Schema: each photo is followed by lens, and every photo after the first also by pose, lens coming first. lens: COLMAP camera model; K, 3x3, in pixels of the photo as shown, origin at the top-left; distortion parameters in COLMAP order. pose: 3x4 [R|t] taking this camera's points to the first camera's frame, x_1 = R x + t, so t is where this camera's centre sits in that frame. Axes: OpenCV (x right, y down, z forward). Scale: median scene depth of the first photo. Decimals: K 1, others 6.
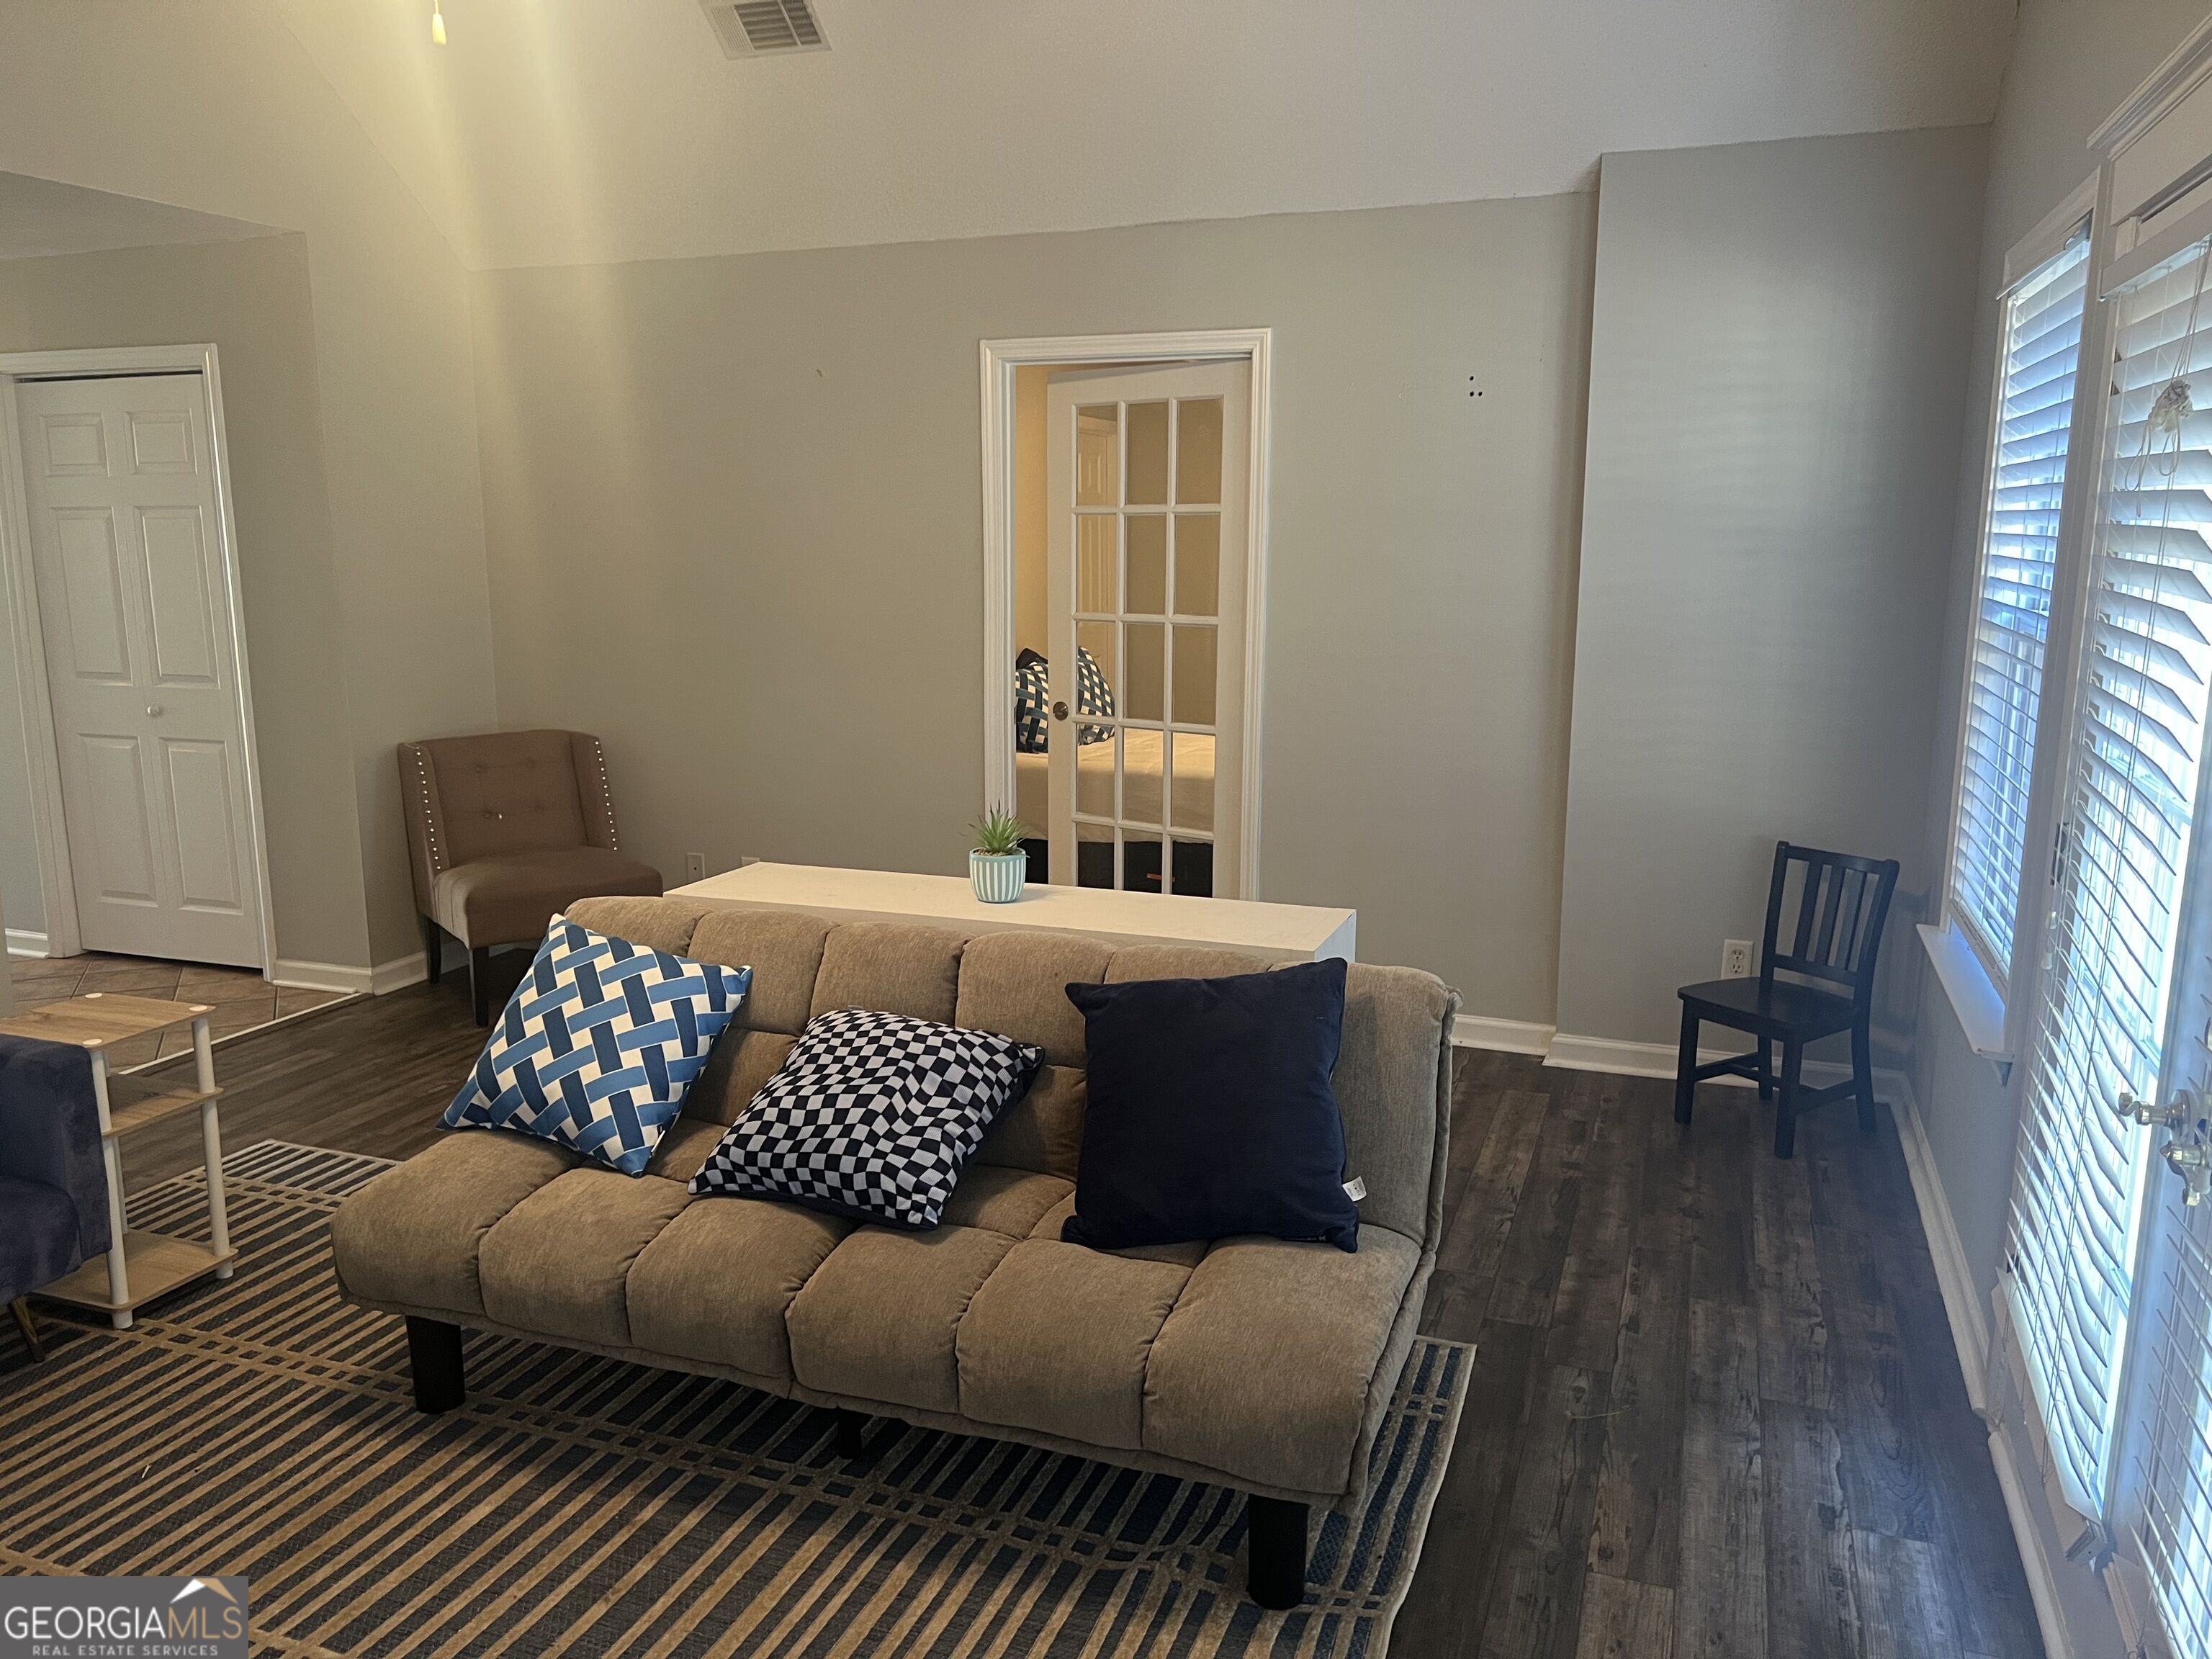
lens RADIAL K [[1654.7, 0, 1101.0], [0, 1654.7, 832.0], [0, 0, 1]] dist [0.052314, -0.063361]
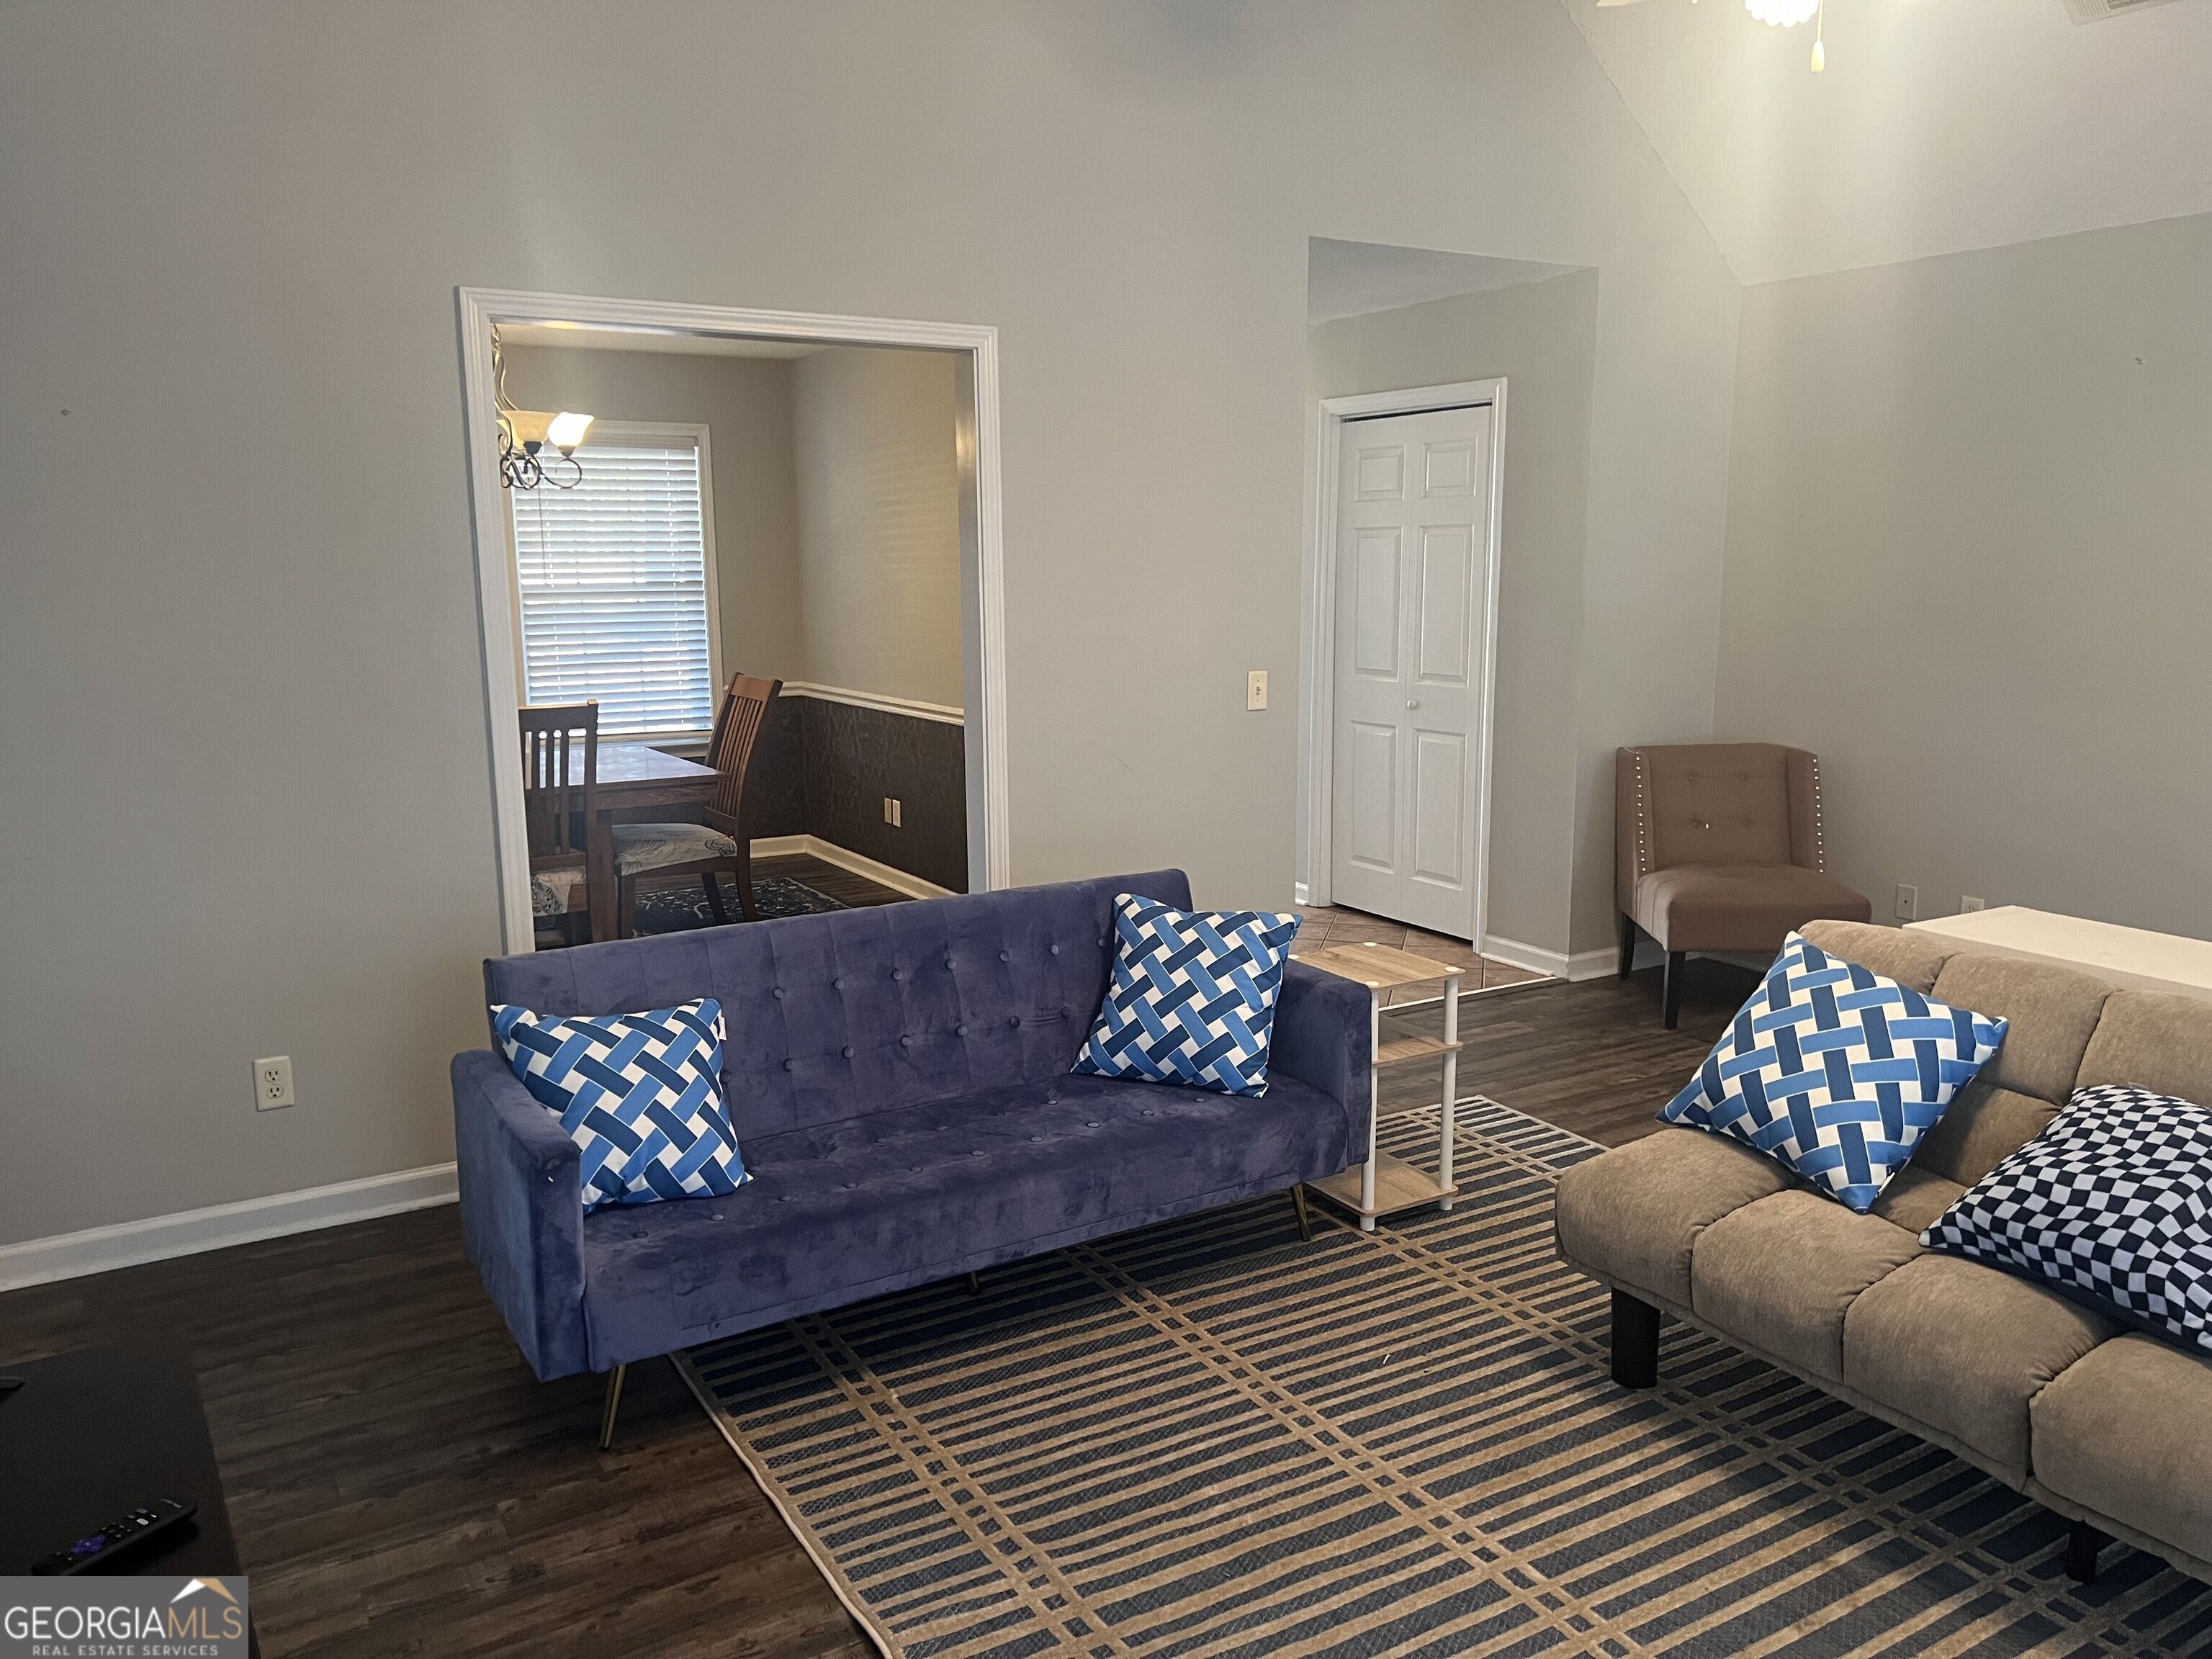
lens RADIAL K [[1654.7, 0, 1107.5], [0, 1654.7, 838.6], [0, 0, 1]] dist [0.052314, -0.063361]
pose [[0.783785, 0.106656, -0.611806, -0.050023], [-0.107682, 0.993560, 0.035256, 0.003173], [0.611626, 0.038247, 0.790222, -0.043136]]
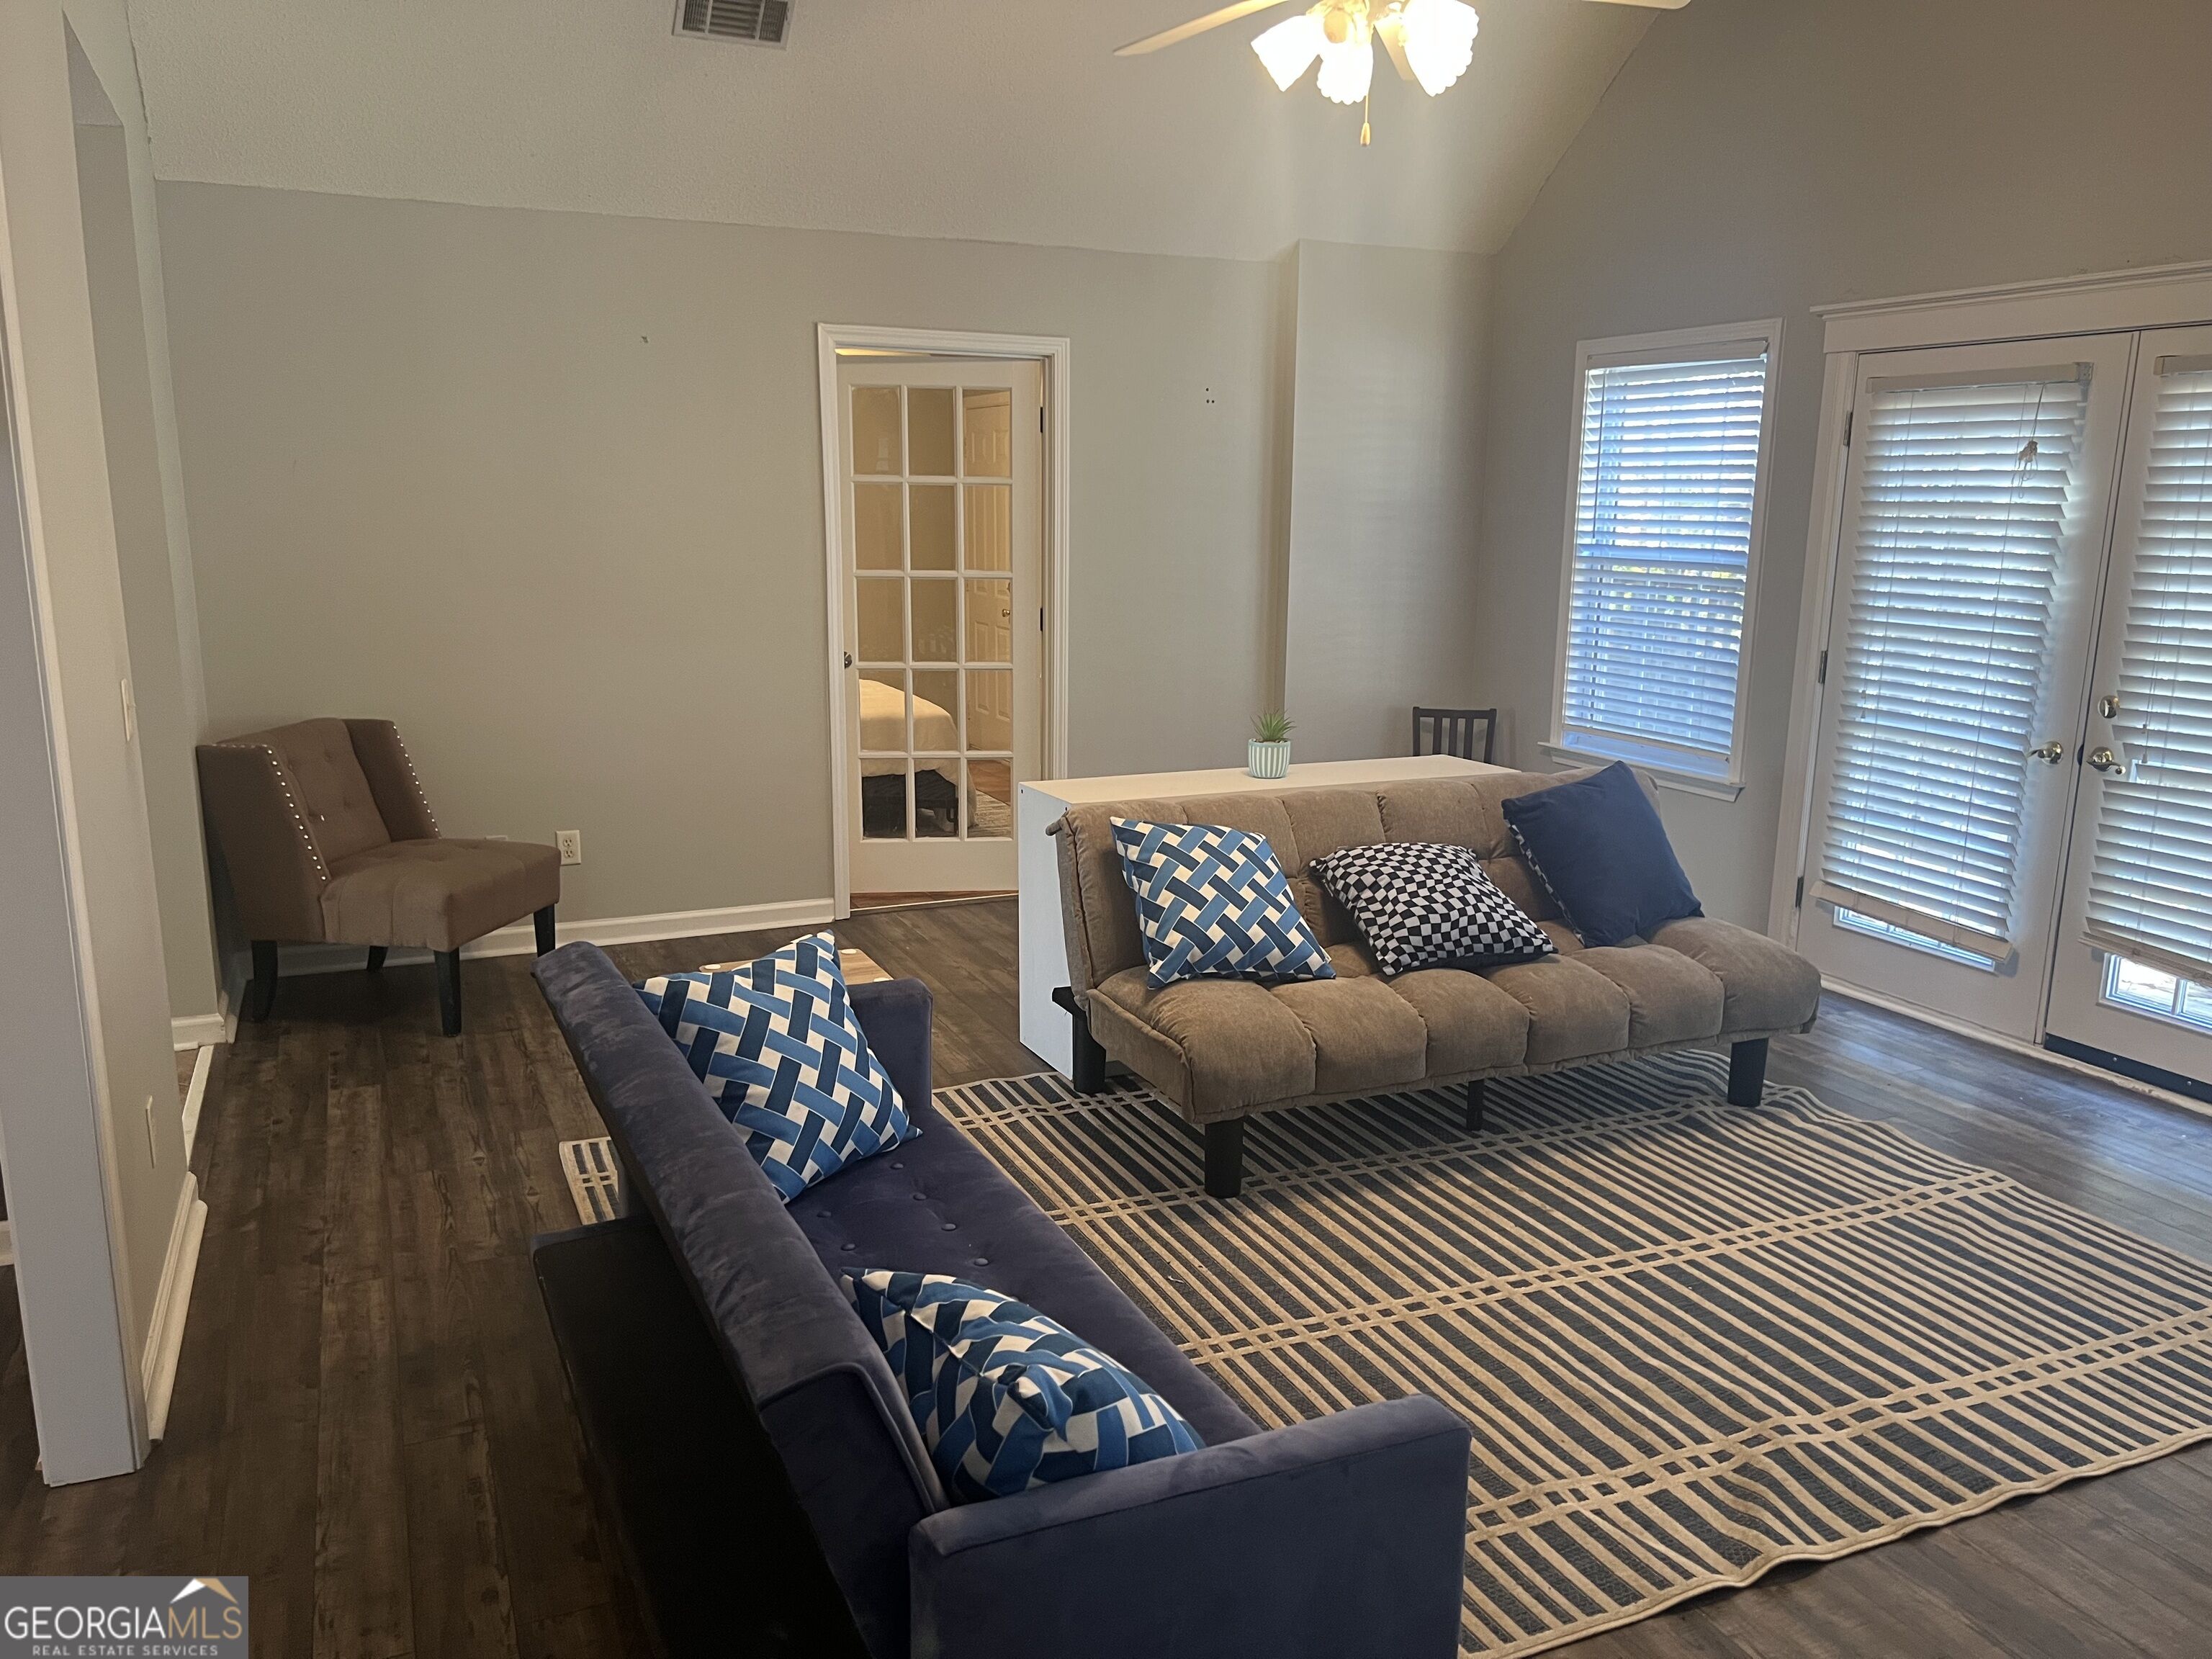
lens RADIAL K [[1654.7, 0, 1119.4], [0, 1654.7, 826.8], [0, 0, 1]] dist [0.052314, -0.063361]
pose [[0.711670, -0.127365, 0.690872, -1.284007], [0.117679, 0.991145, 0.061500, -0.018110], [-0.692587, 0.037533, 0.720357, 0.142209]]
